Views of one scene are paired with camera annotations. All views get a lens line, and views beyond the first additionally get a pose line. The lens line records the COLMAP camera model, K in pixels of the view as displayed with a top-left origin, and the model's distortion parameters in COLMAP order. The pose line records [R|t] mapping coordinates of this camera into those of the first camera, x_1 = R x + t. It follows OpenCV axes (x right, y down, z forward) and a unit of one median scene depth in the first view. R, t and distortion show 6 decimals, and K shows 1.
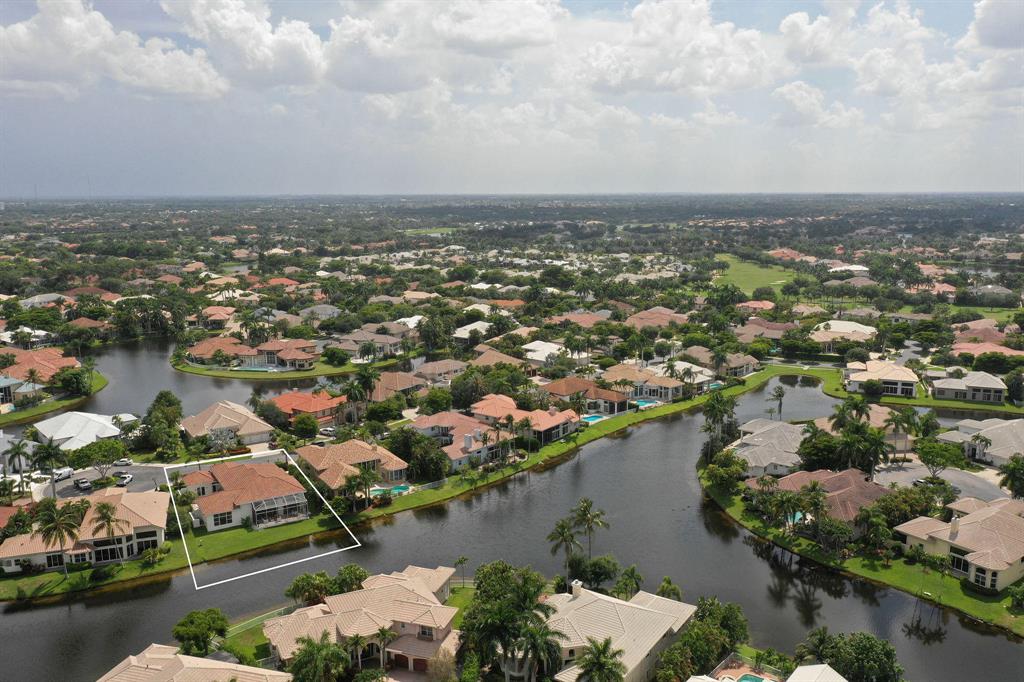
lens RADIAL K [[804.8, 0, 516.4], [0, 804.8, 341.7], [0, 0, 1]] dist [-0.000806, -0.003073]
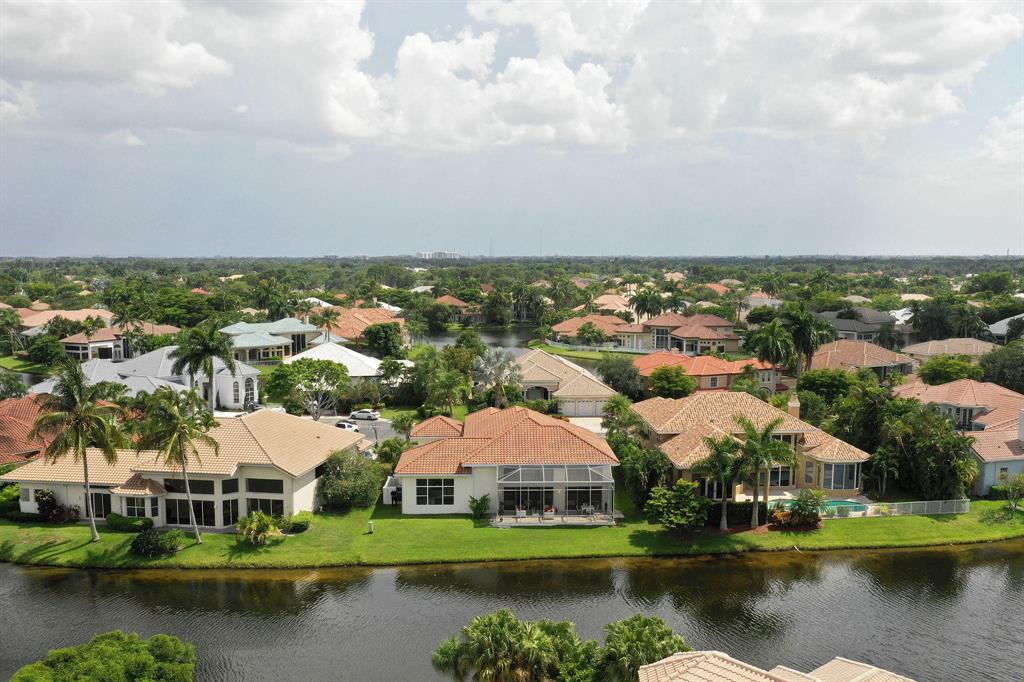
lens RADIAL K [[1047.4, 0, 513.4], [0, 1047.4, 341.1], [0, 0, 1]] dist [0.005122, 0.000000]
pose [[0.882545, 0.073339, -0.464473, -0.044171], [-0.105041, 0.993550, -0.042711, 0.122955], [0.458345, 0.086483, 0.884556, 0.384157]]
